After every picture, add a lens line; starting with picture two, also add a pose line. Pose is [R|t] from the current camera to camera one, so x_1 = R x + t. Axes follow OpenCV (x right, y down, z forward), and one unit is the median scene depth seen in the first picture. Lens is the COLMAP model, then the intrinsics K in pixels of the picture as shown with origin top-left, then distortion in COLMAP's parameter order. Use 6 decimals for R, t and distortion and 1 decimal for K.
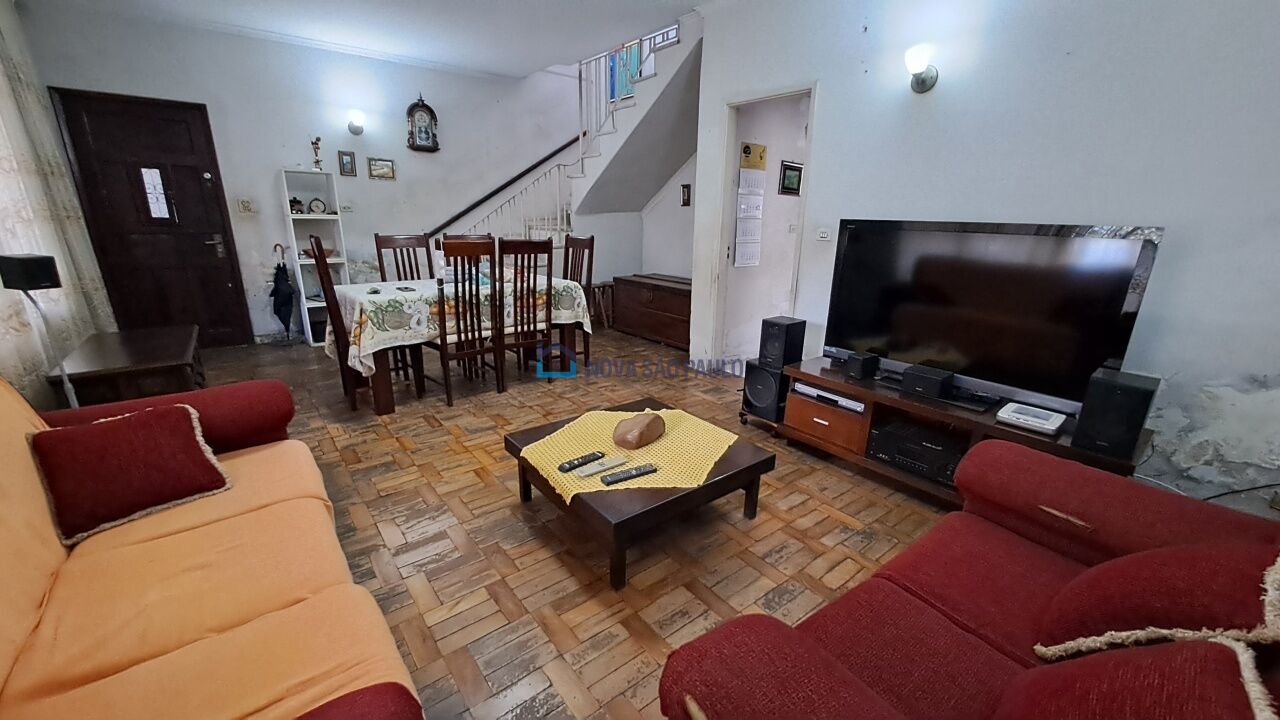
lens RADIAL K [[507.6, 0, 647.6], [0, 507.6, 363.2], [0, 0, 1]] dist [0.000495, 0.000403]
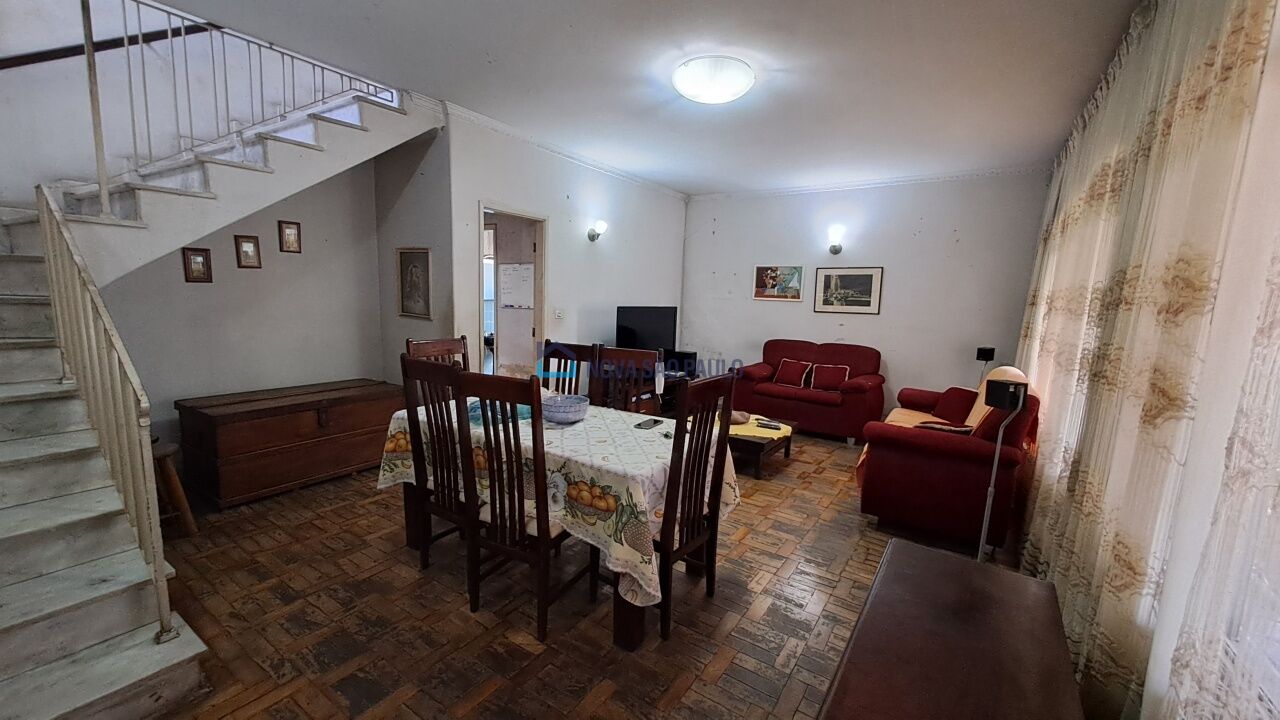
lens RADIAL K [[507.6, 0, 647.6], [0, 507.6, 363.2], [0, 0, 1]] dist [0.000495, 0.000403]
pose [[-0.301437, -0.161397, 0.939727, -1.144083], [0.228351, 0.944668, 0.235494, -0.400967], [-0.925738, 0.285574, -0.247903, 1.134209]]
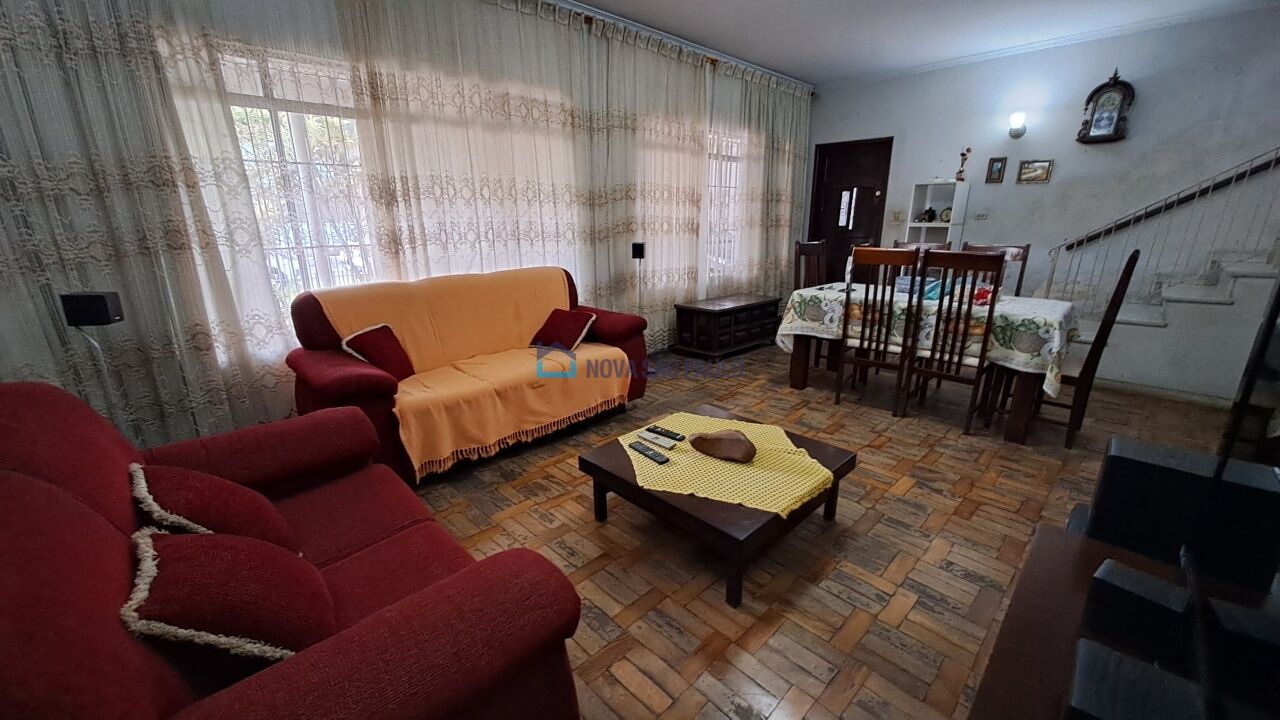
lens RADIAL K [[507.6, 0, 647.6], [0, 507.6, 363.2], [0, 0, 1]] dist [0.000495, 0.000403]
pose [[0.101851, 0.258522, -0.960621, 0.560562], [-0.271929, 0.936101, 0.223091, -0.122802], [0.956912, 0.238499, 0.165642, 0.429917]]
